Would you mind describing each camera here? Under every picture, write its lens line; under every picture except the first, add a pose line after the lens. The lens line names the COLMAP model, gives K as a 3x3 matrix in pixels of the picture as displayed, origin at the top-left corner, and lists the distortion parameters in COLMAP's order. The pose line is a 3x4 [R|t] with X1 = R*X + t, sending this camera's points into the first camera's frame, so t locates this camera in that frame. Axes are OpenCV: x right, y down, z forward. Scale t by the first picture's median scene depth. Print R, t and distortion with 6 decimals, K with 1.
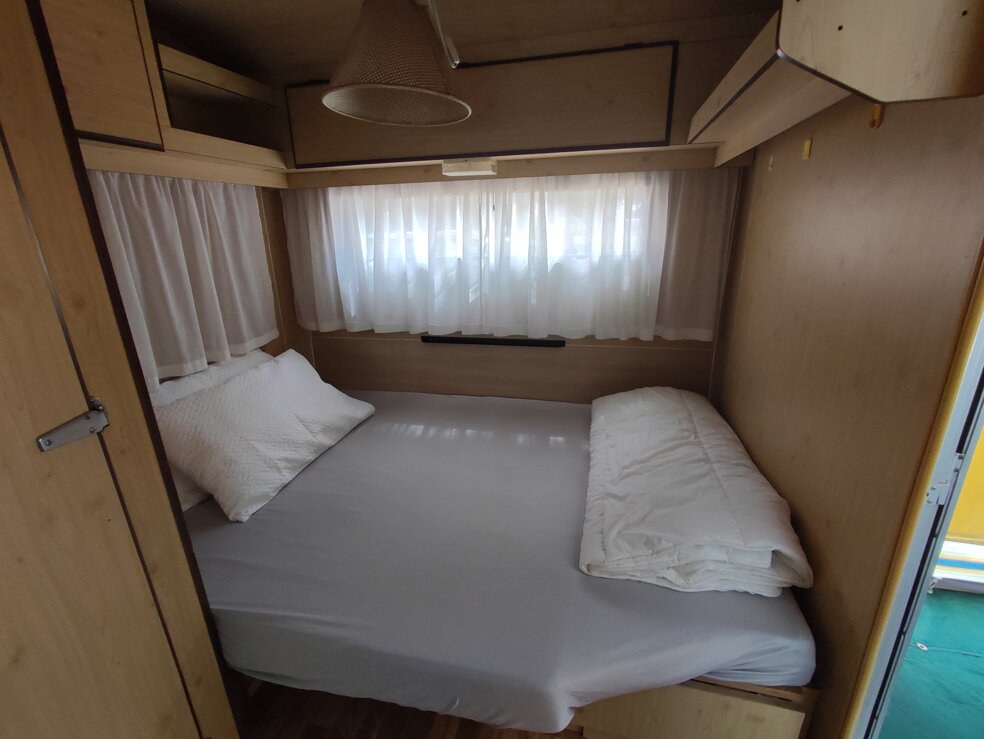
lens RADIAL K [[450.2, 0, 490.7], [0, 450.2, 371.1], [0, 0, 1]] dist [-0.004235, -0.002011]
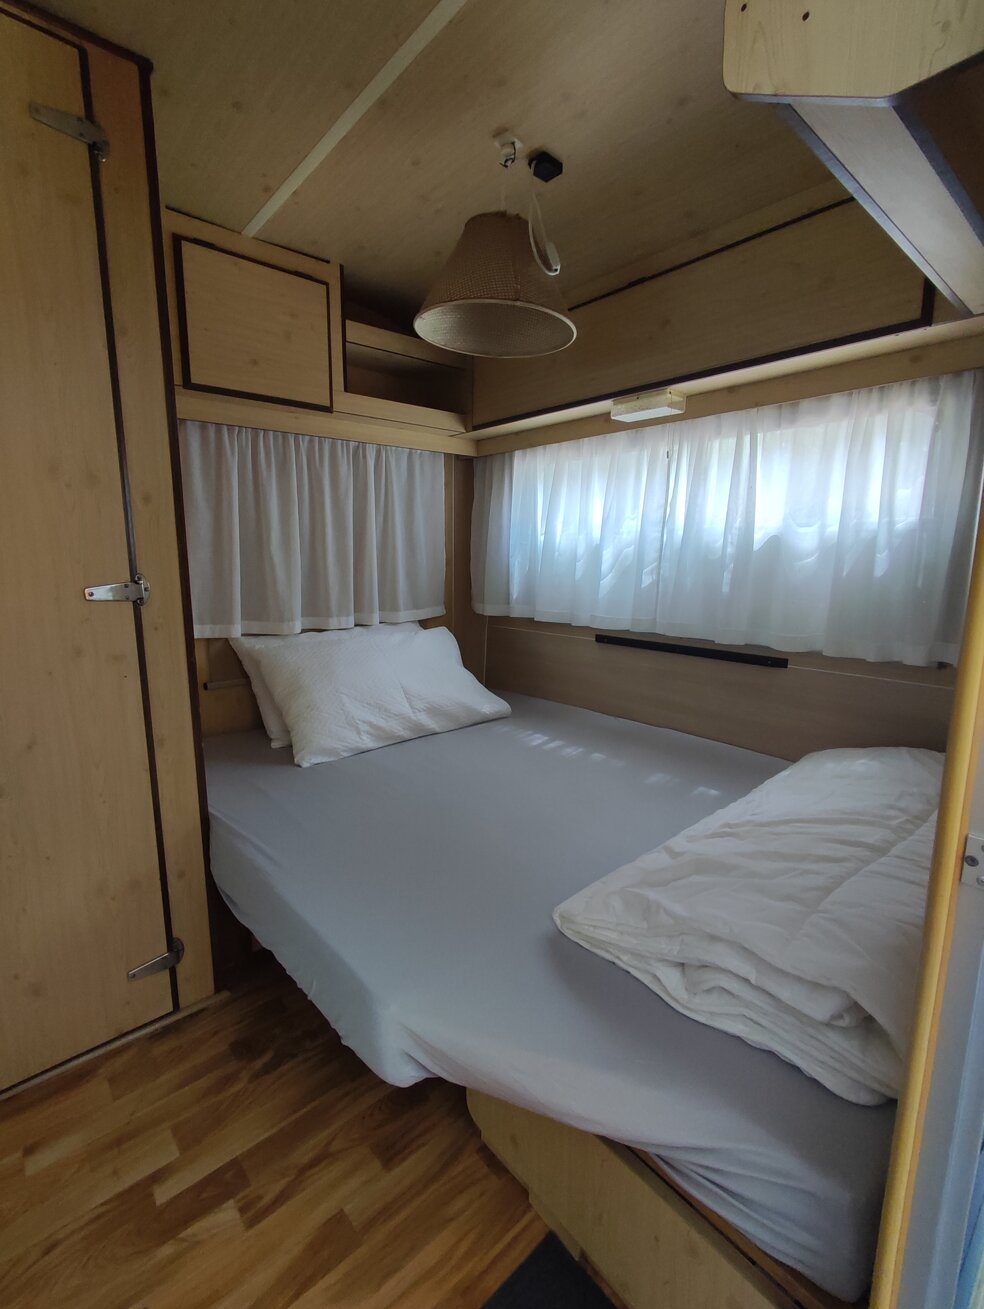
lens RADIAL K [[598.9, 0, 484.4], [0, 598.9, 650.1], [0, 0, 1]] dist [-0.004235, -0.002011]
pose [[0.814747, 0.120801, -0.567093, 0.350412], [-0.198295, 0.977133, -0.076746, 0.083190], [0.544854, 0.174981, 0.820070, 0.085683]]
